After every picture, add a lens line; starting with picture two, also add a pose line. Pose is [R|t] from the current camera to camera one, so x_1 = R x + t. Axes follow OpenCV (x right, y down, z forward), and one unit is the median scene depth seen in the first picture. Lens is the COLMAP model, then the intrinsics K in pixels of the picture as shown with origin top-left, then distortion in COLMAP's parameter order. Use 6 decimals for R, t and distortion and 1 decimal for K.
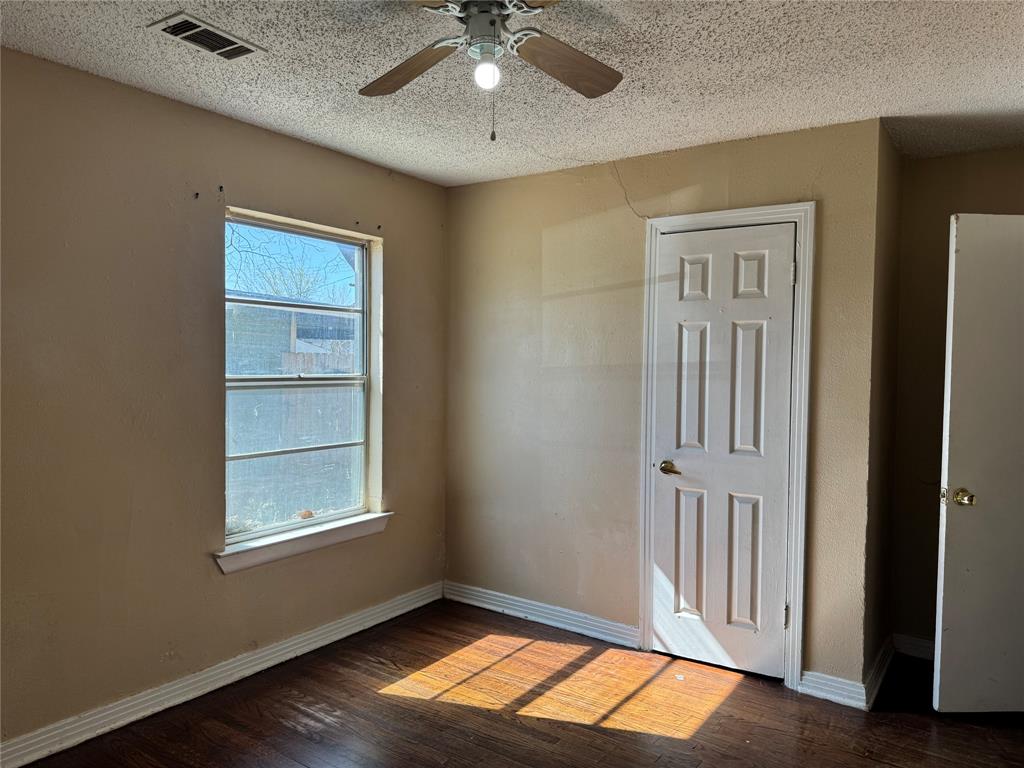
lens RADIAL K [[746.9, 0, 511.3], [0, 746.9, 389.2], [0, 0, 1]] dist [0.141929, -0.157550]
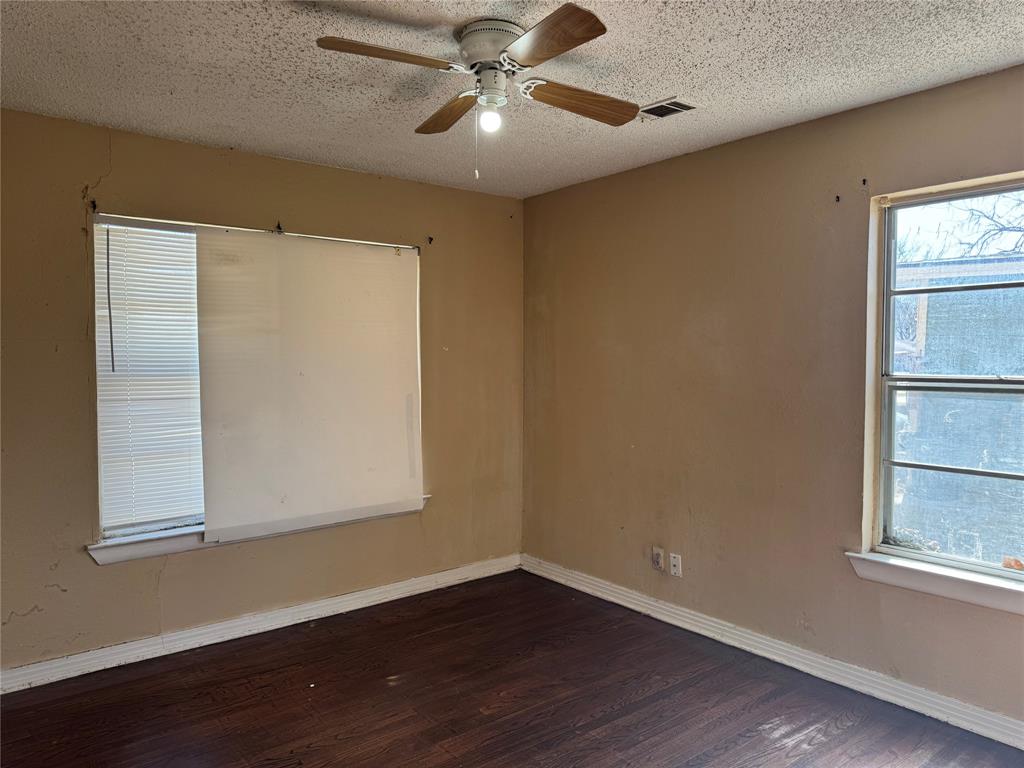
lens RADIAL K [[746.9, 0, 511.3], [0, 746.9, 389.2], [0, 0, 1]] dist [0.141929, -0.157550]
pose [[-0.287896, 0.031720, -0.957136, 0.699462], [-0.040331, 0.998163, 0.045211, -0.024188], [0.956812, 0.051619, -0.286088, 0.867144]]
